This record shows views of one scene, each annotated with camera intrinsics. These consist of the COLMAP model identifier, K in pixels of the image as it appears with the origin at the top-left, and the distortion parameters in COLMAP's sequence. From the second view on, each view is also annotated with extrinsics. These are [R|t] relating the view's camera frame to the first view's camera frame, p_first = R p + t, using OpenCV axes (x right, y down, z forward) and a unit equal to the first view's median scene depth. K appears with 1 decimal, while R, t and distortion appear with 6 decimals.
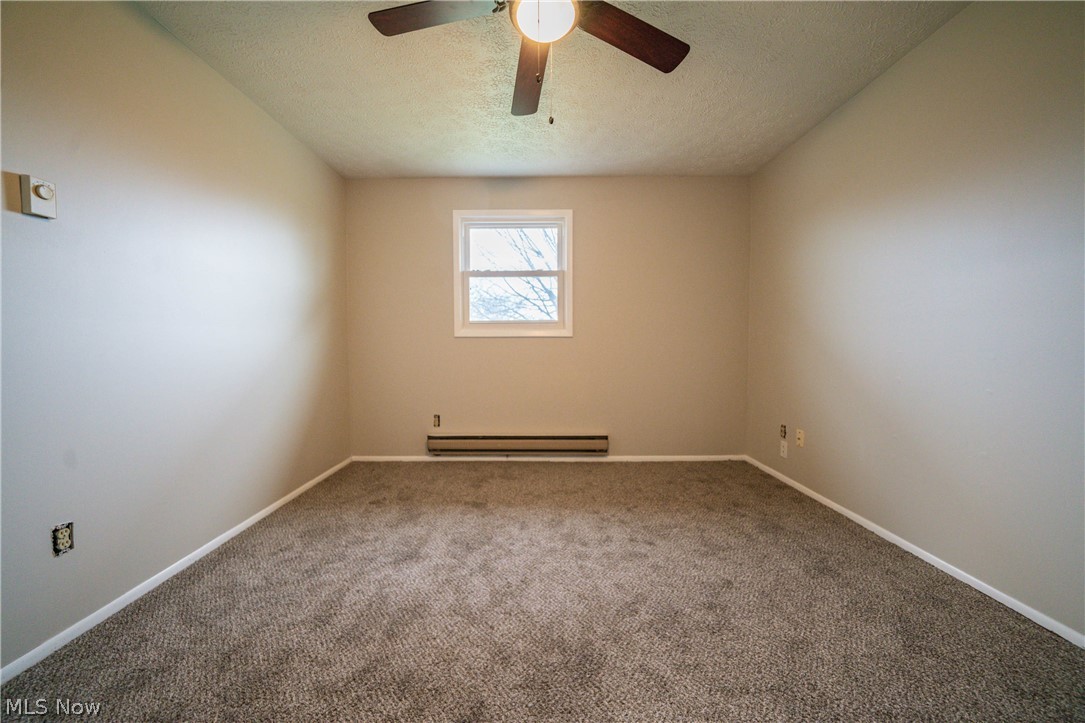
lens RADIAL K [[385.1, 0, 535.8], [0, 385.1, 362.6], [0, 0, 1]] dist [-0.028069, 0.002291]
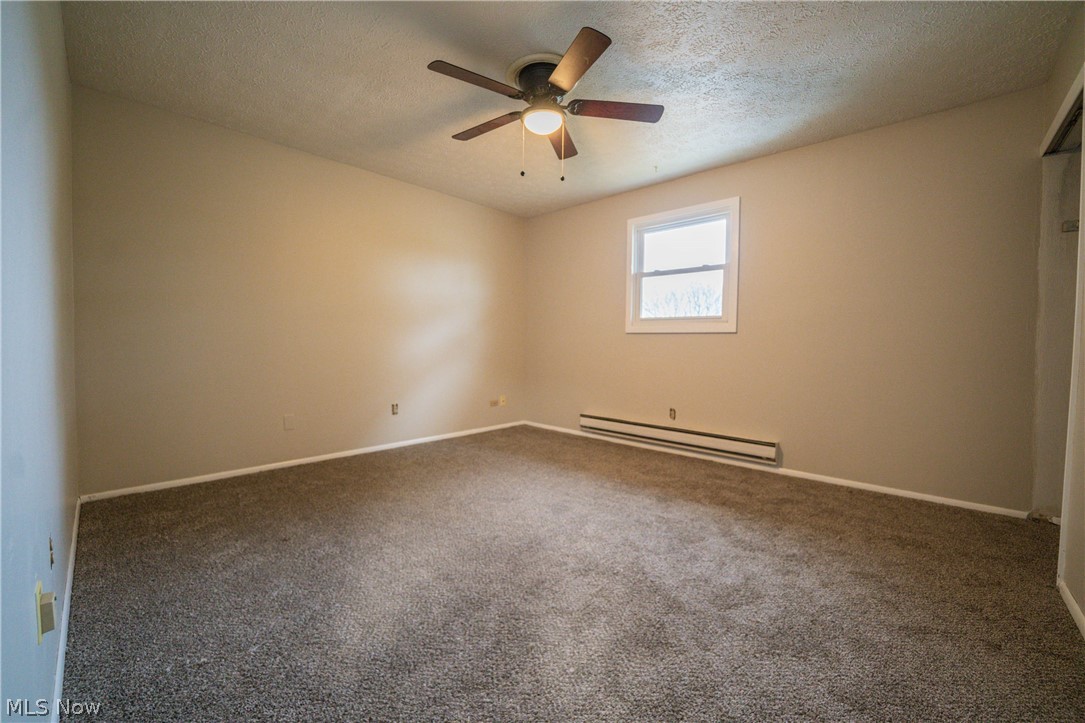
lens RADIAL K [[366.3, 0, 567.6], [0, 366.3, 356.1], [0, 0, 1]] dist [0.000012, 0.000028]
pose [[0.807909, 0.034811, -0.588279, 0.359182], [-0.034344, 0.999338, 0.011969, -0.007088], [0.588306, 0.010534, 0.808570, 0.041114]]
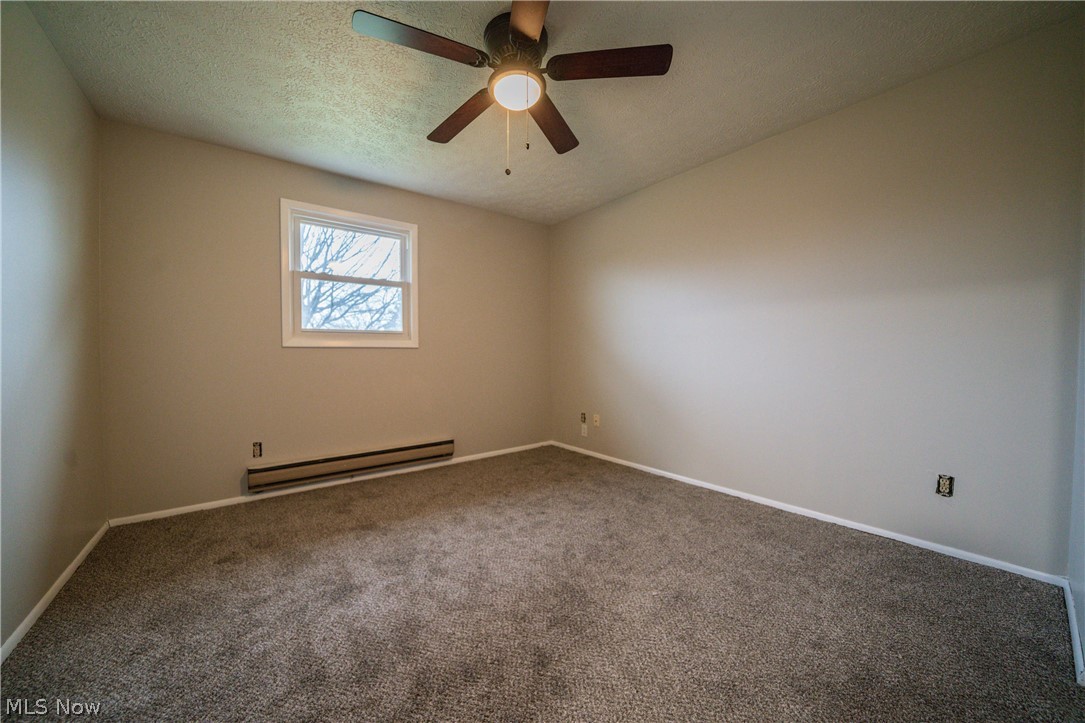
lens RADIAL K [[385.1, 0, 535.8], [0, 385.1, 362.6], [0, 0, 1]] dist [-0.028069, 0.002291]
pose [[0.788071, -0.014819, 0.615406, -0.366544], [0.031619, 0.999365, -0.016427, -0.001045], [-0.614771, 0.032404, 0.788039, 0.001439]]
